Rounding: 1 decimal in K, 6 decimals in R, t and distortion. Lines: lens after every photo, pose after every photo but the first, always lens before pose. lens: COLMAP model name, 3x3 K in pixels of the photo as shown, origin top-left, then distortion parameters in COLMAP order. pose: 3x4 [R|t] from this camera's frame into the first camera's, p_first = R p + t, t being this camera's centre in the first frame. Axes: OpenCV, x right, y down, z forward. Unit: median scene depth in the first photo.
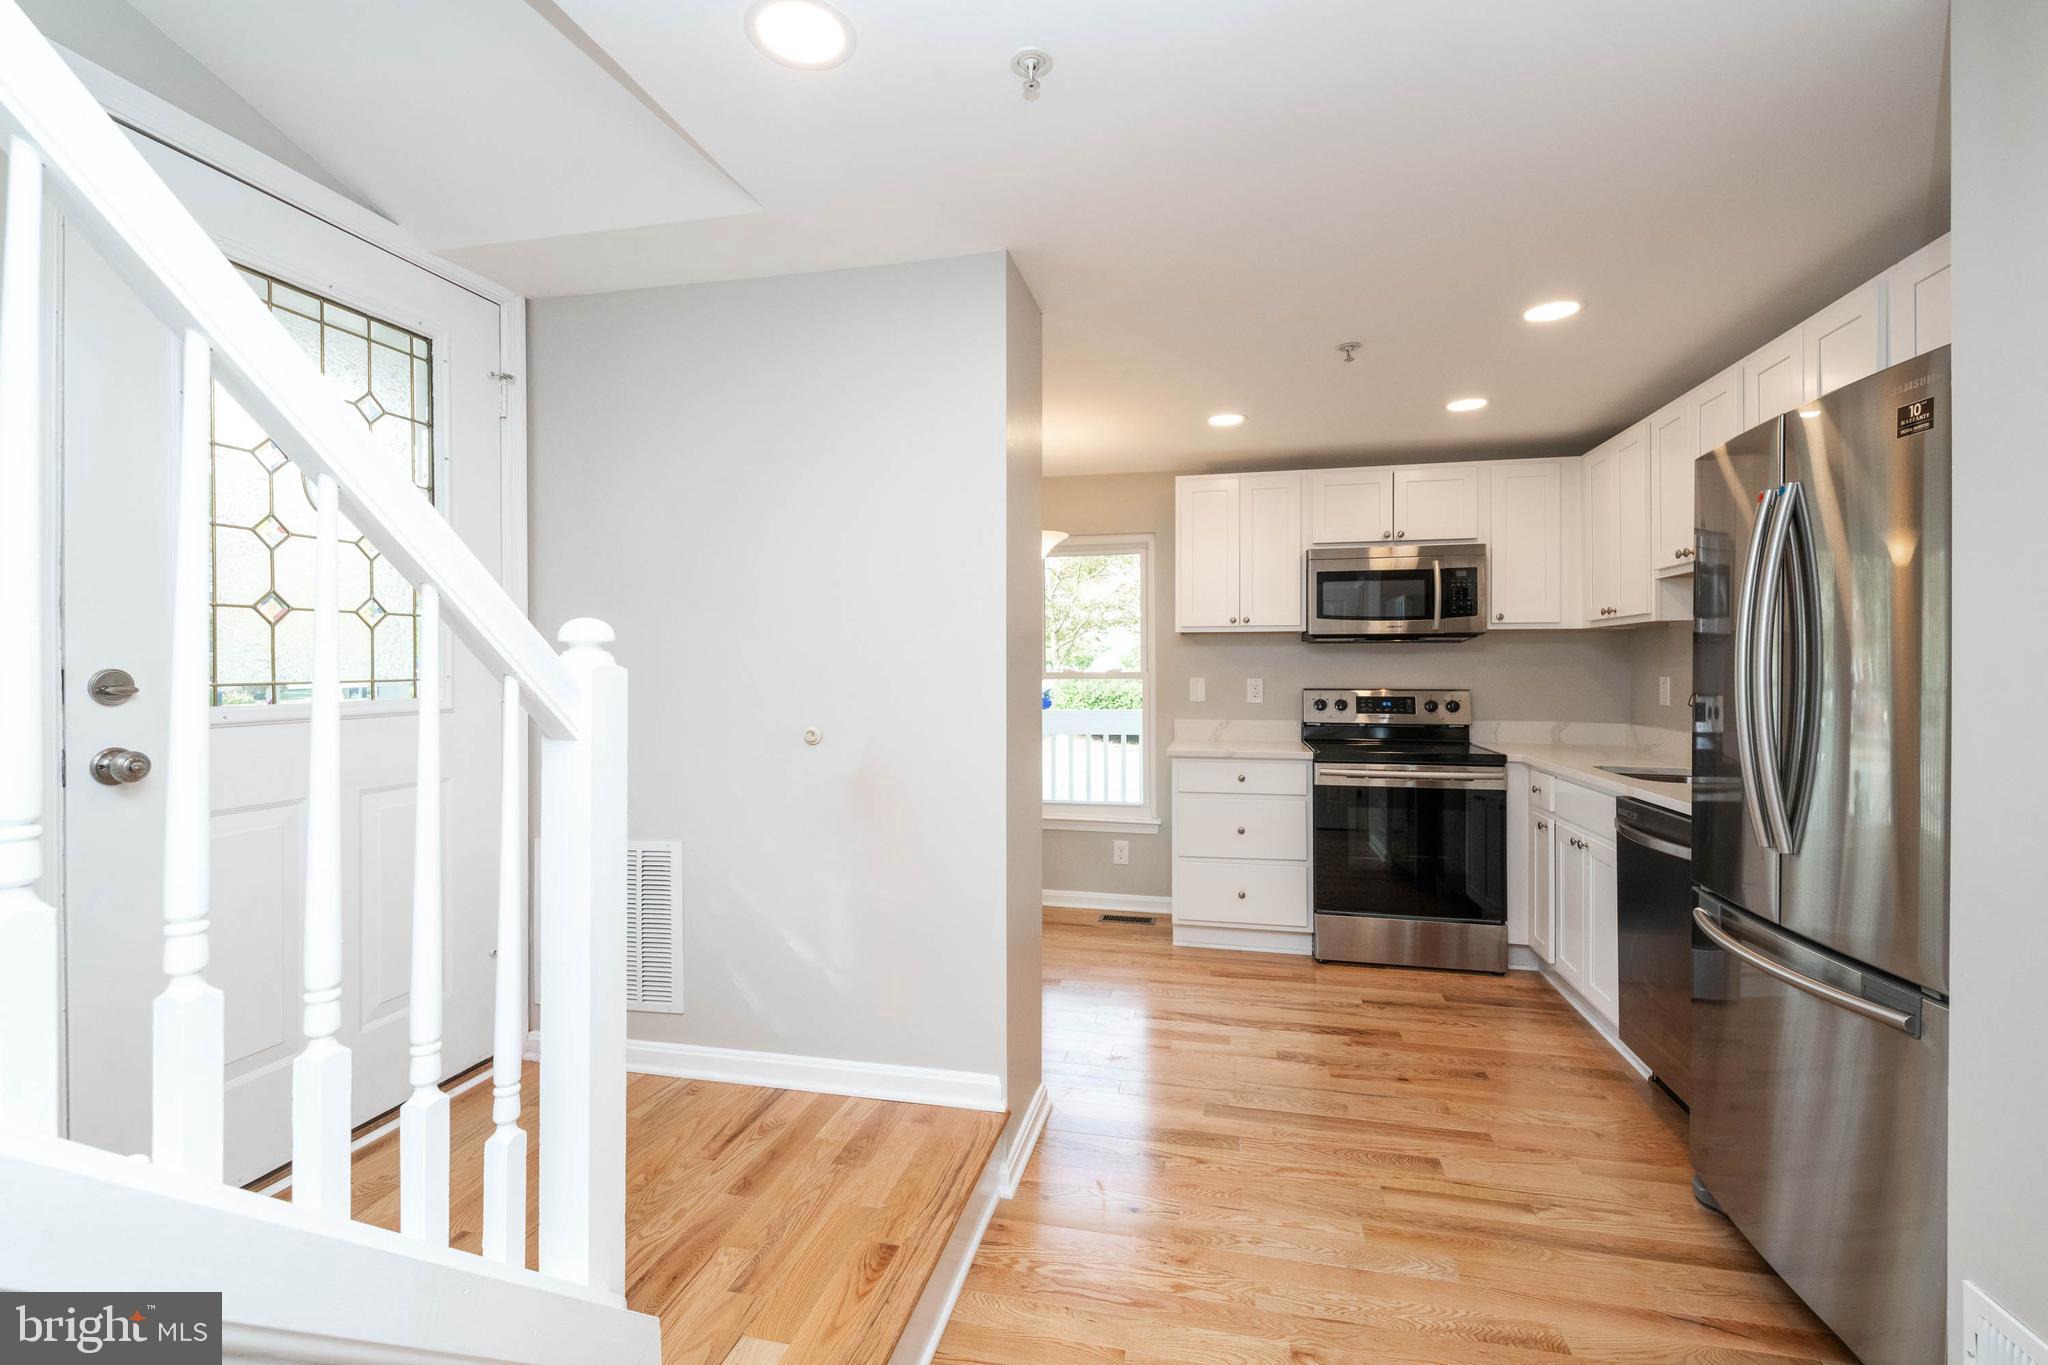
lens RADIAL K [[883.7, 0, 1024.0], [0, 883.7, 682.5], [0, 0, 1]] dist [-0.000201, -0.000255]
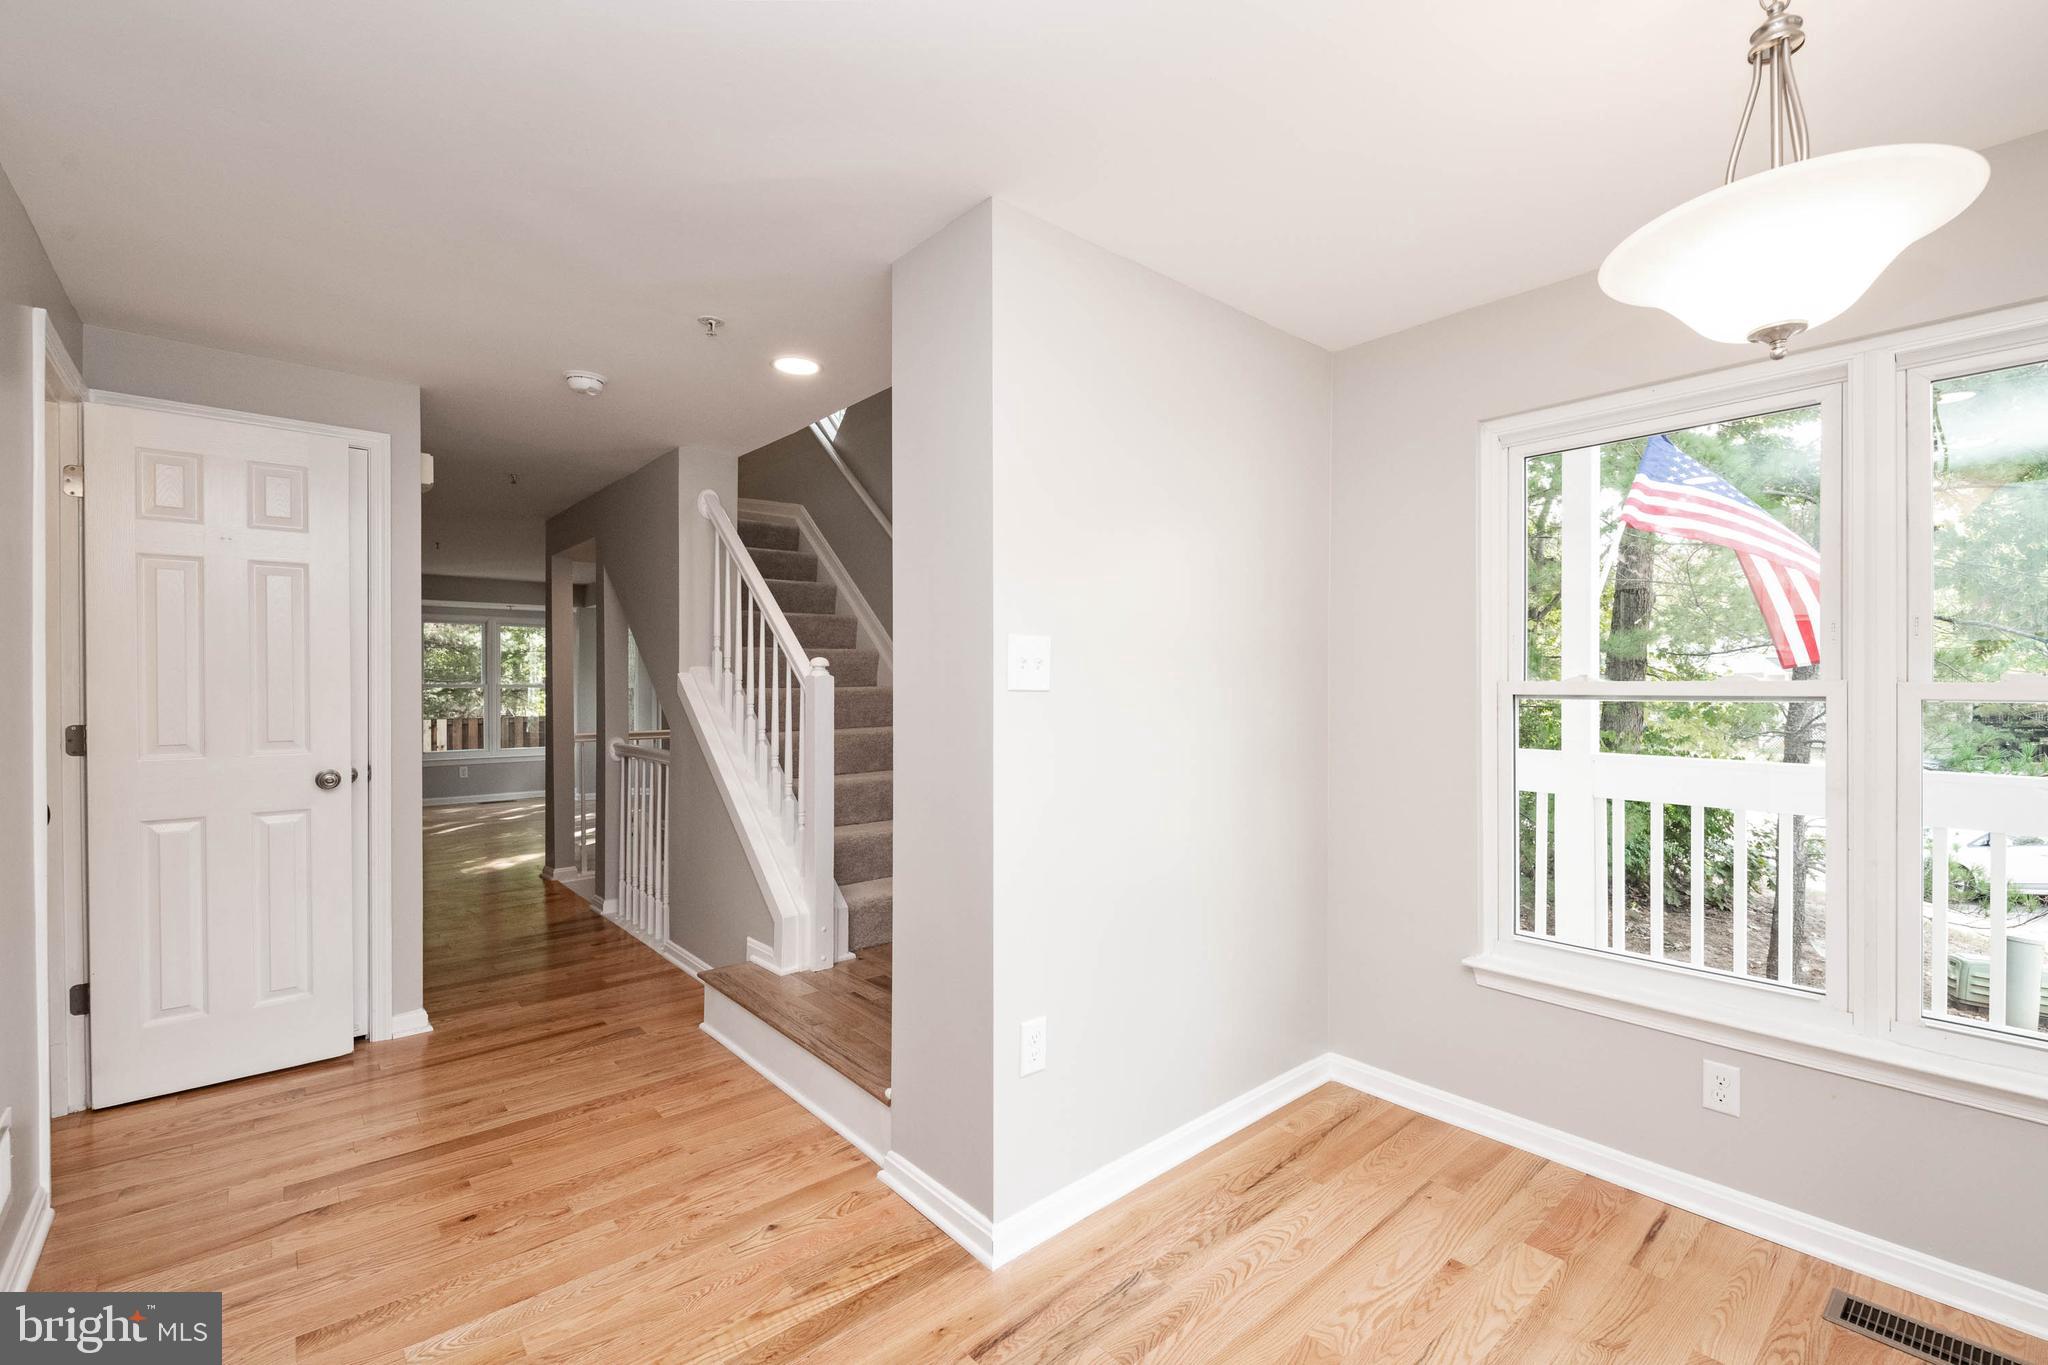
lens RADIAL K [[879.1, 0, 1029.5], [0, 879.1, 686.6], [0, 0, 1]] dist [-0.001723, -0.000698]
pose [[-0.579187, 0.002034, -0.815192, 0.402986], [-0.015550, 0.999787, 0.013542, -0.009986], [0.815046, 0.020520, -0.579032, 0.957260]]
